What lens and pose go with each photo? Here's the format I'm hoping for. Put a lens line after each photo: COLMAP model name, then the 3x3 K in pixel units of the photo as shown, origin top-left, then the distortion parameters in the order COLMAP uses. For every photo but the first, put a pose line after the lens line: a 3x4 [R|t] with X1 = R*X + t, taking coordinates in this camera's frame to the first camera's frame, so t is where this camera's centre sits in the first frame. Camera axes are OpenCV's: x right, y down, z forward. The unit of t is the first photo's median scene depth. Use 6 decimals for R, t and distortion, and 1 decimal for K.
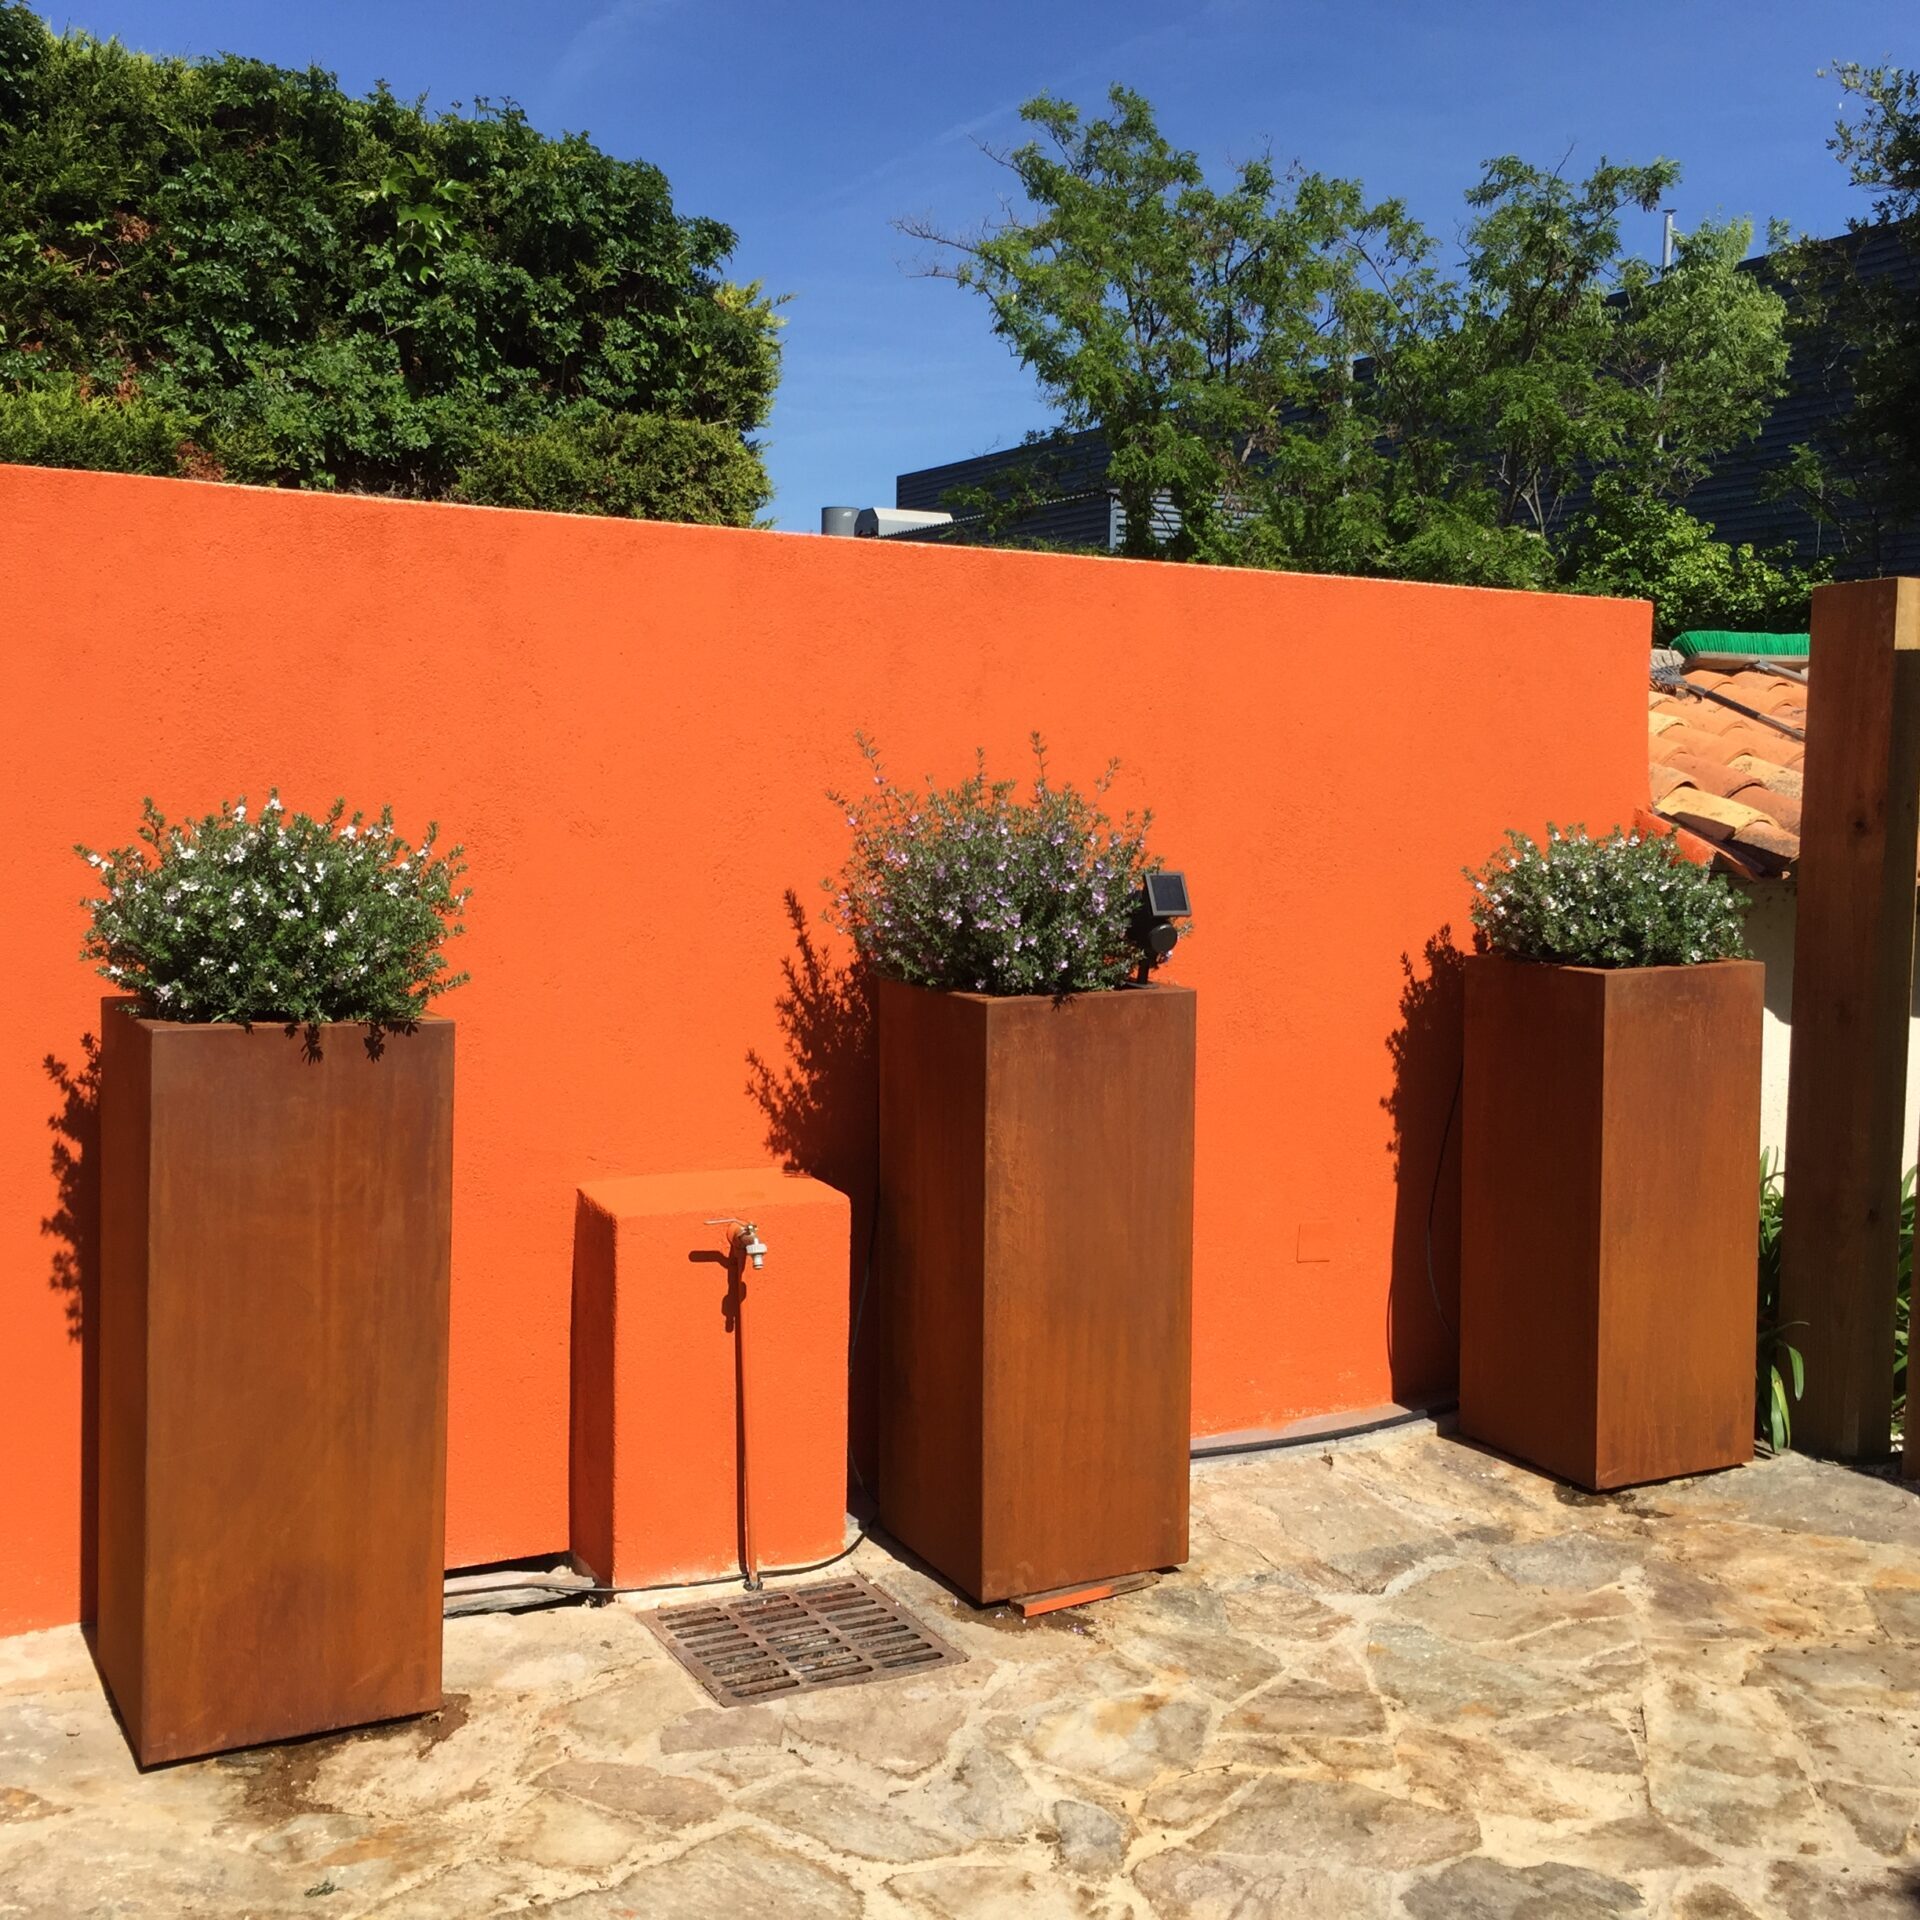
lens RADIAL K [[2219.4, 0, 960.0], [0, 2219.4, 960.0], [0, 0, 1]] dist [0.089641, -0.128060]
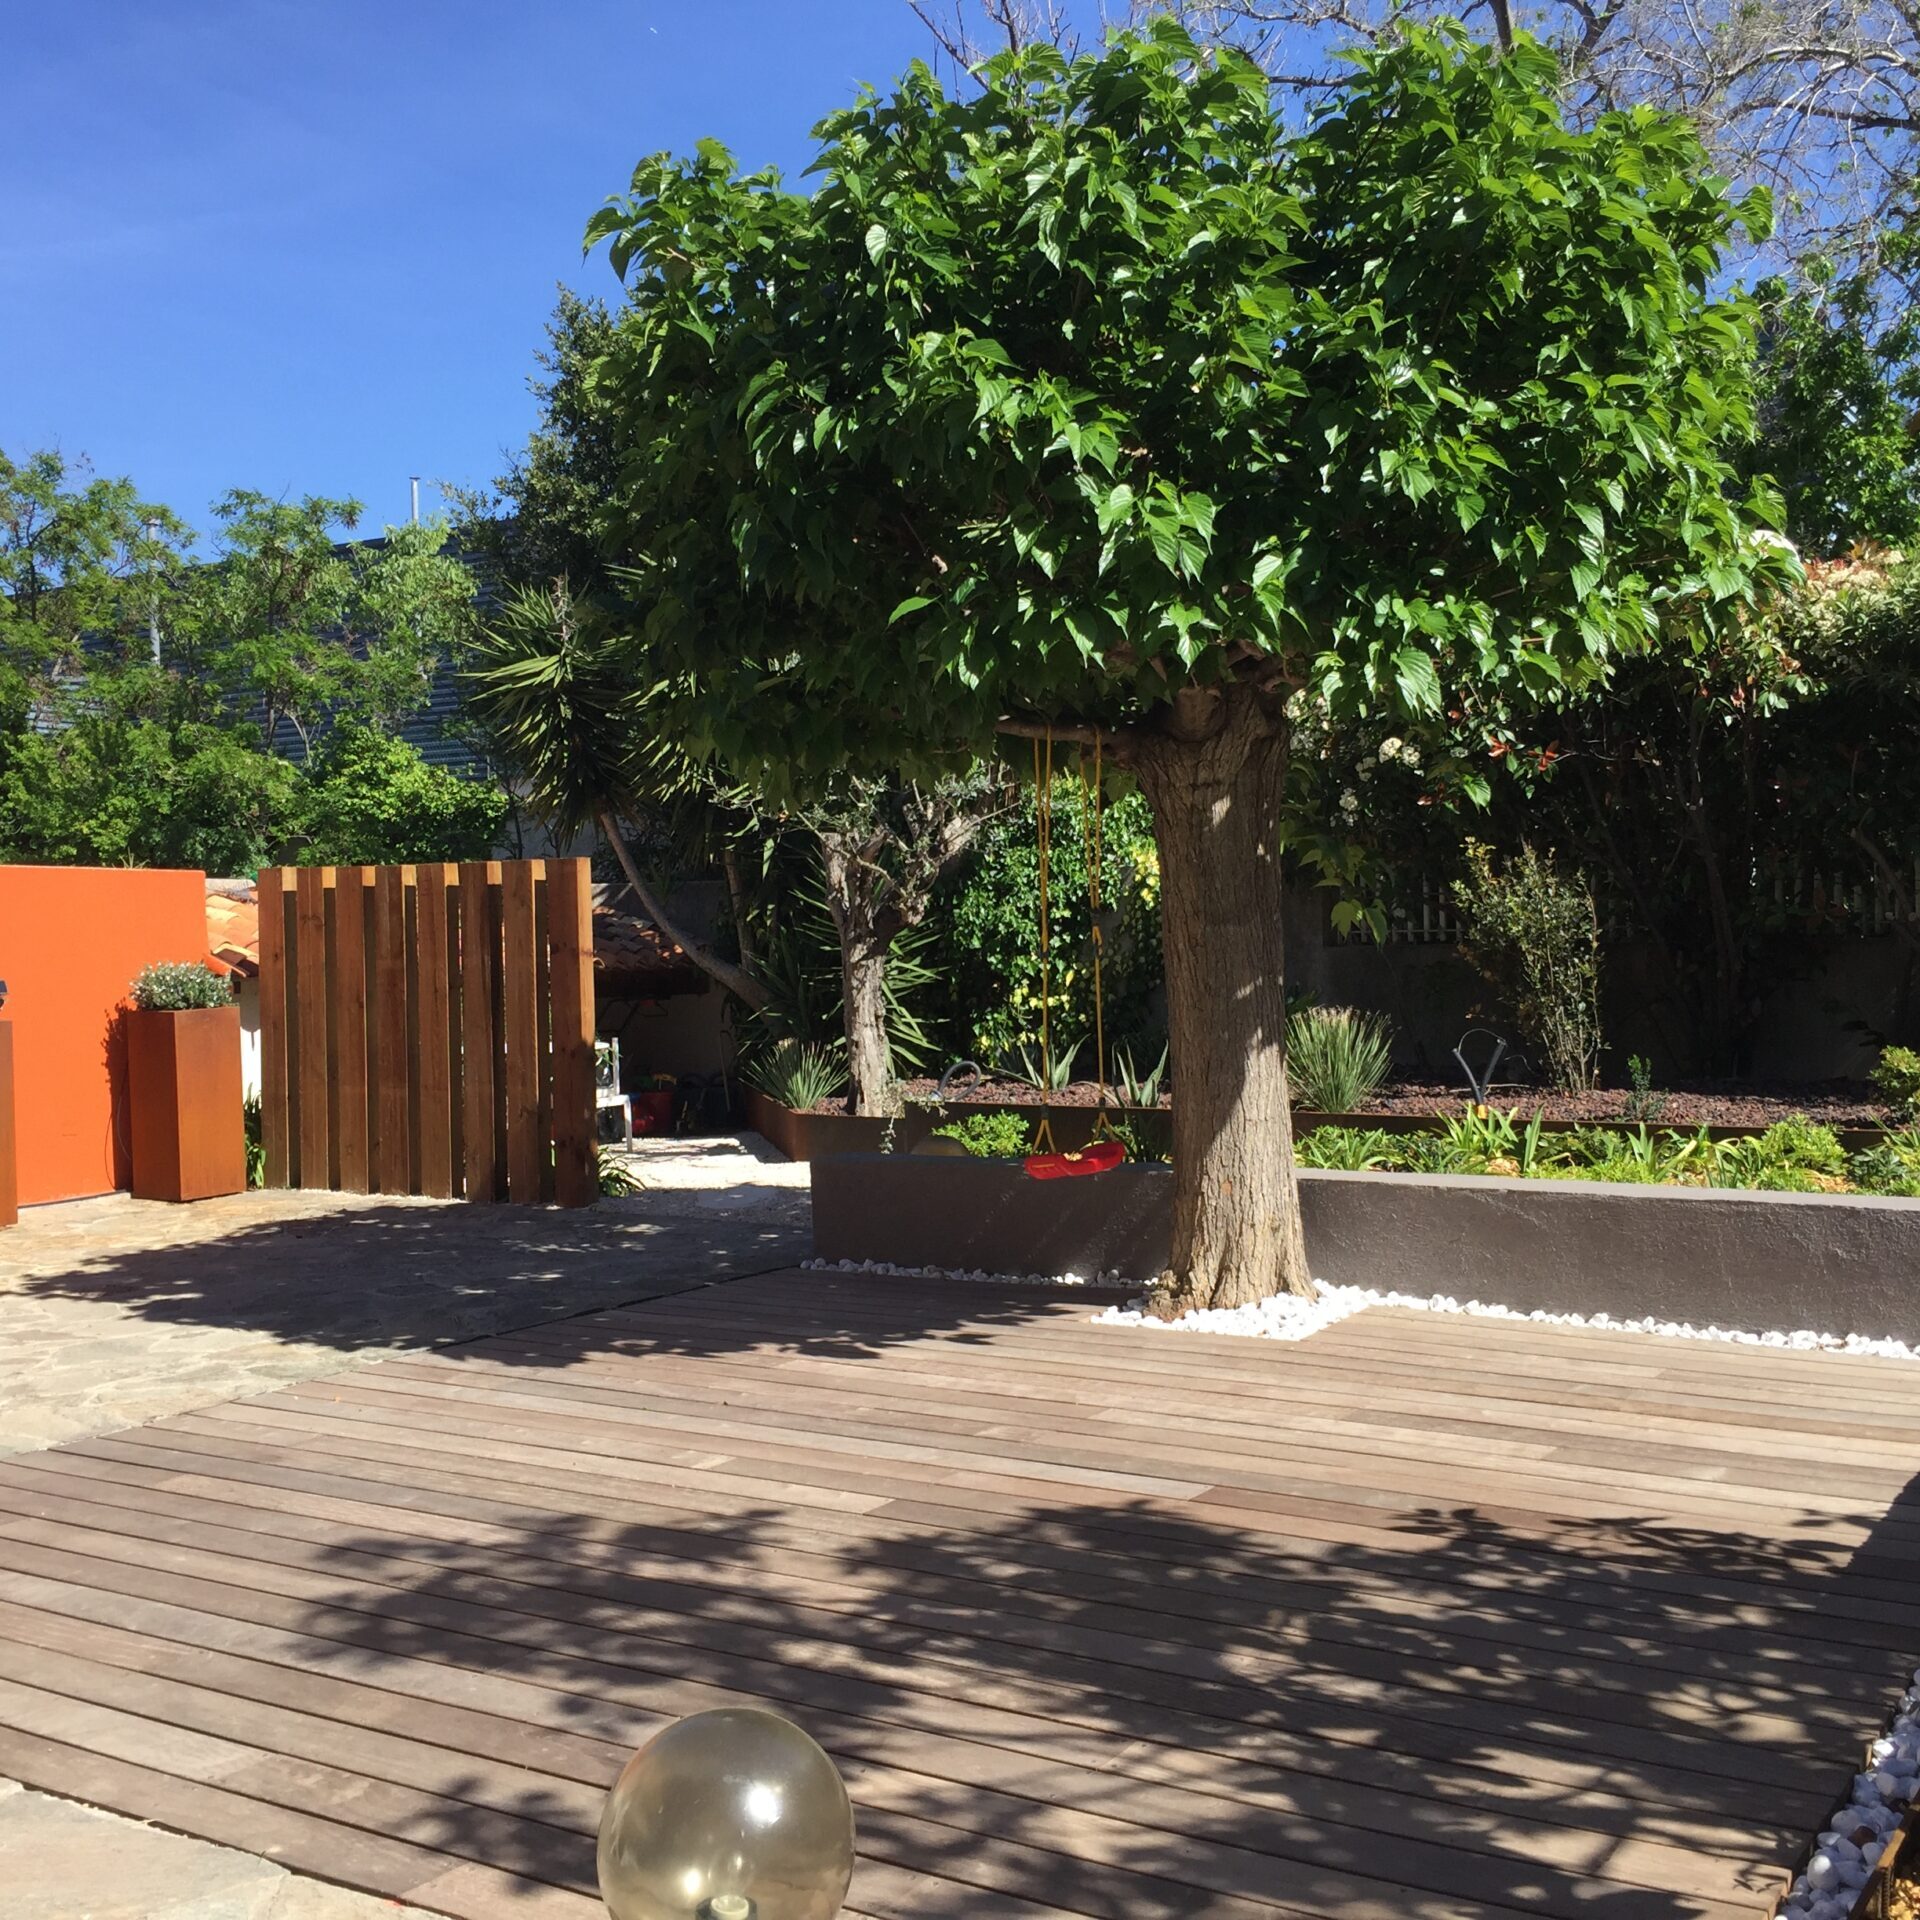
lens RADIAL K [[2219.4, 0, 960.0], [0, 2219.4, 960.0], [0, 0, 1]] dist [0.089641, -0.128060]
pose [[0.878387, -0.038672, 0.476383, -0.172860], [0.071172, 0.996192, -0.050363, 0.148093], [-0.472622, 0.078143, 0.877794, -1.864894]]
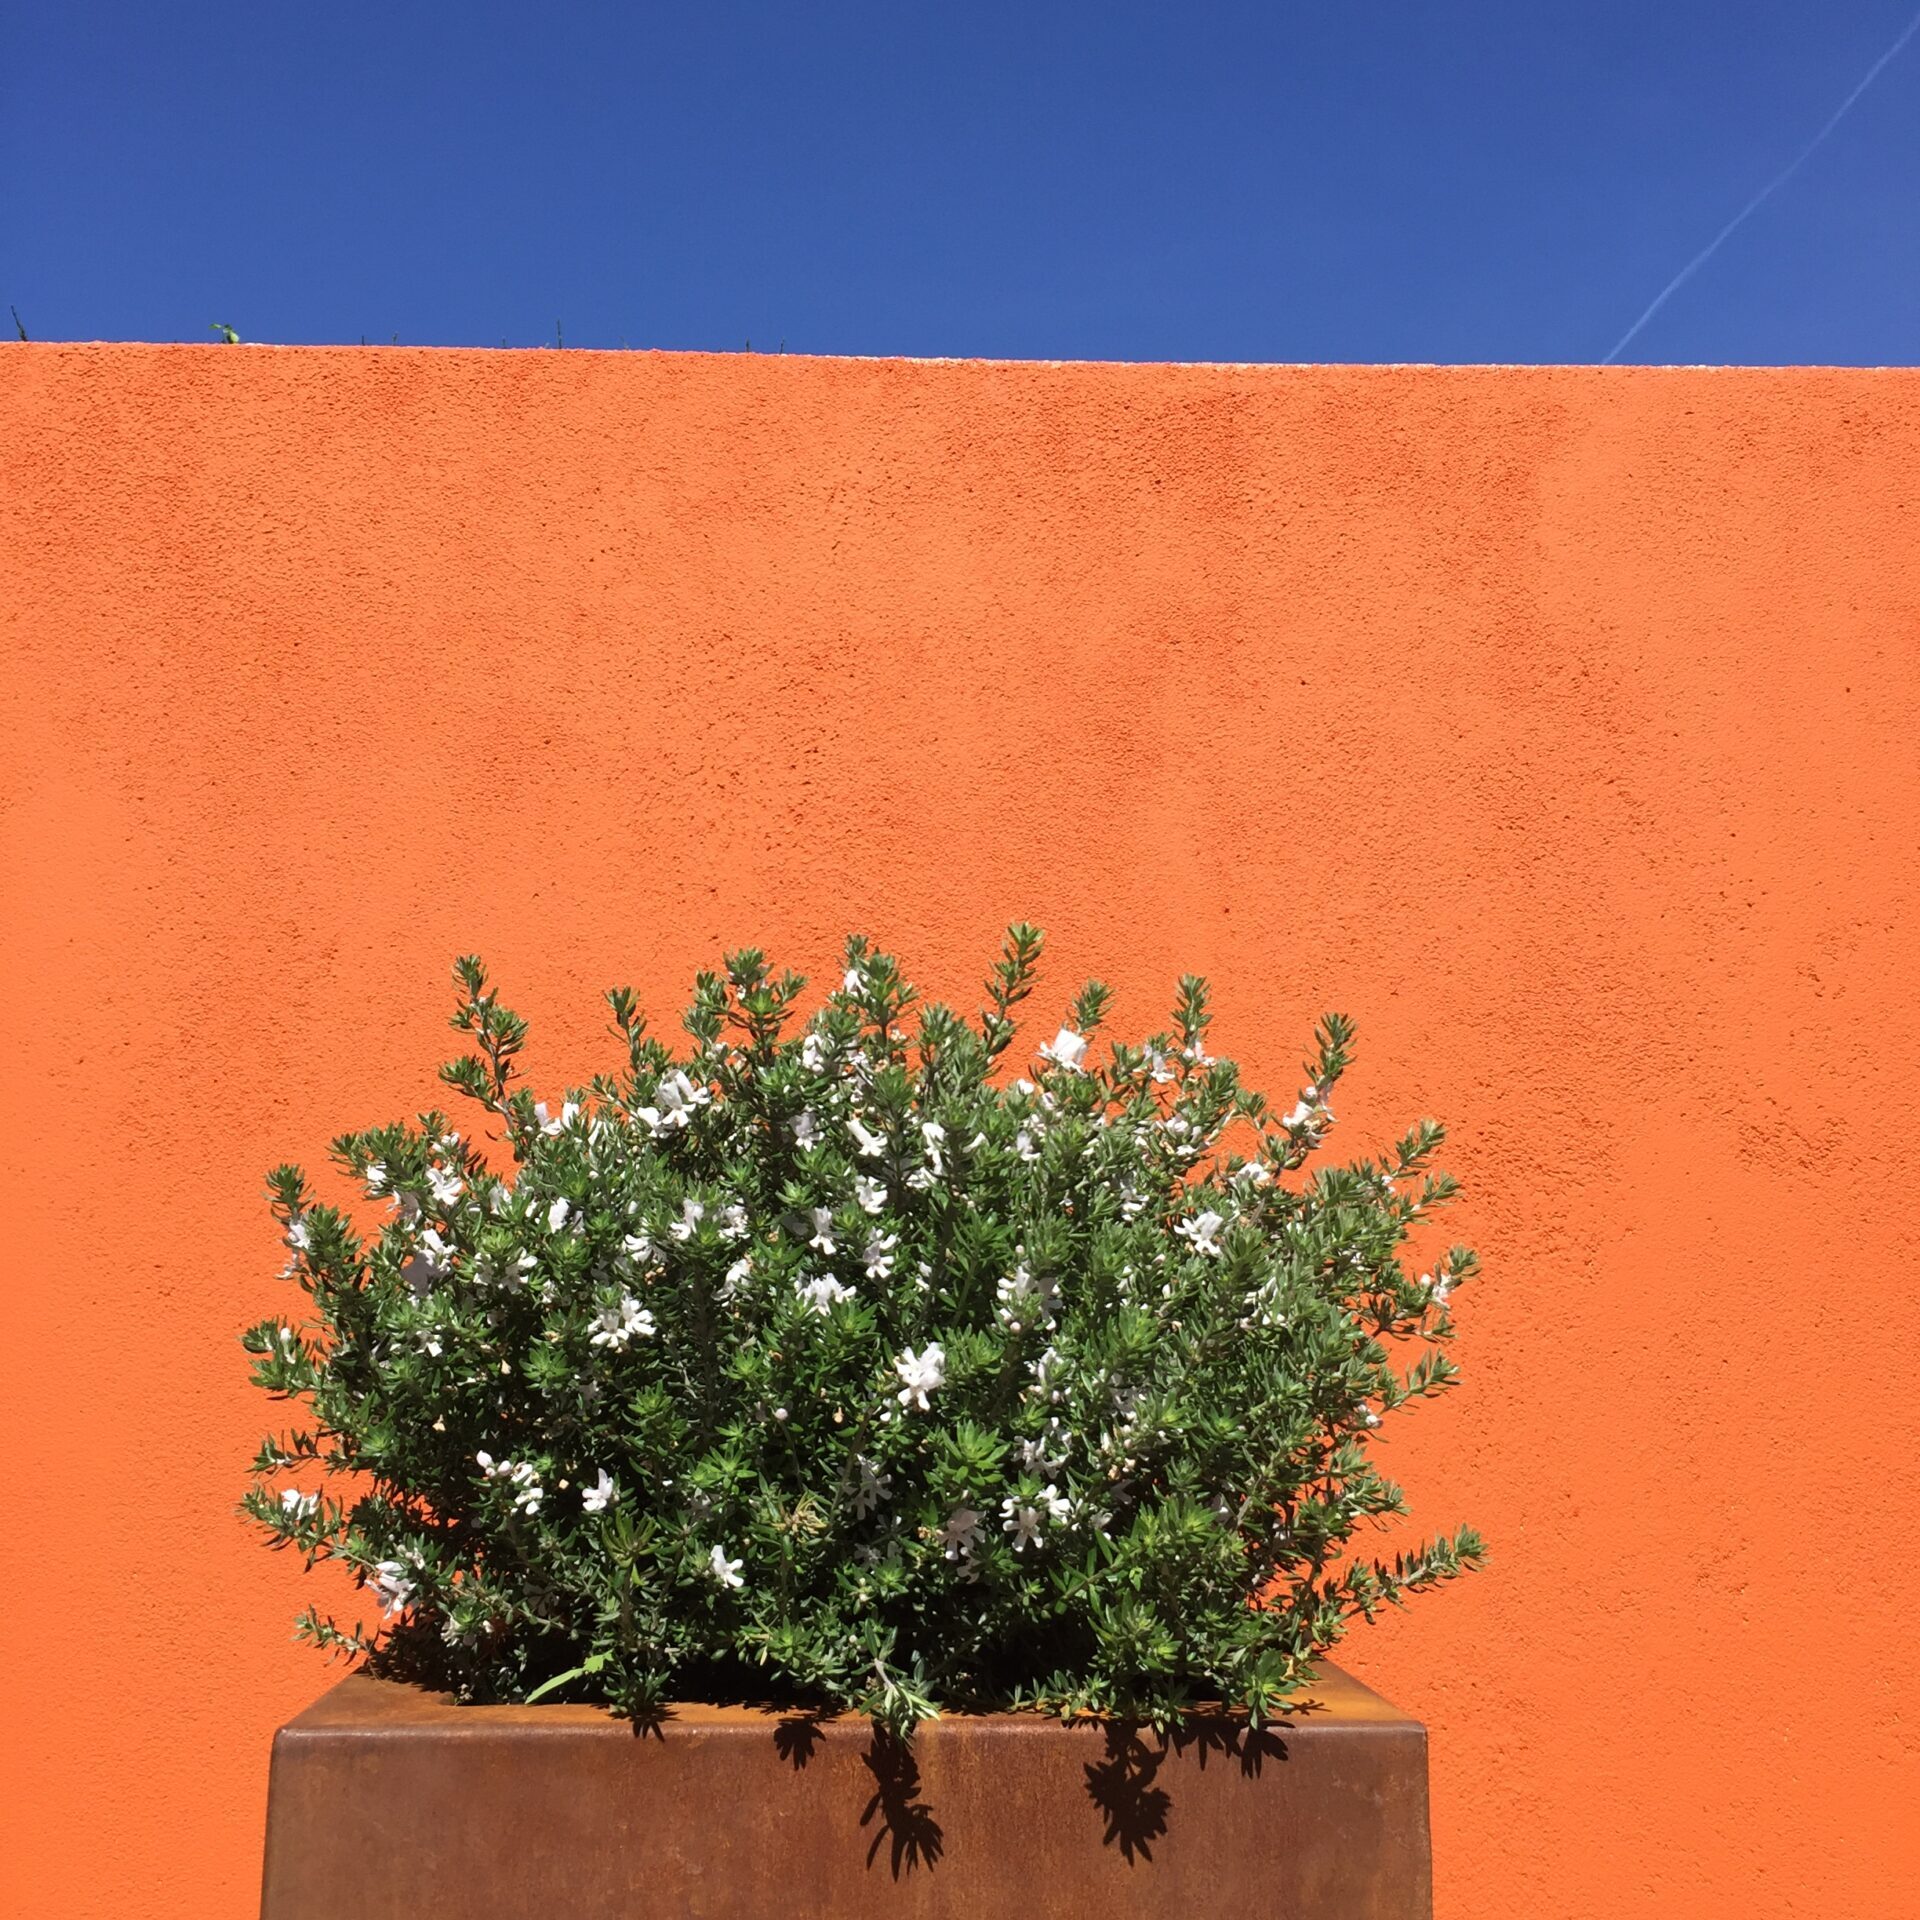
lens RADIAL K [[2181.0, 0, 960.2], [0, 2181.0, 991.8], [0, 0, 1]] dist [0.096683, -0.127732]
pose [[0.899164, -0.091956, -0.427841, -0.132556], [-0.015357, 0.970440, -0.240852, 0.006360], [0.437342, 0.223136, 0.871173, 0.615909]]
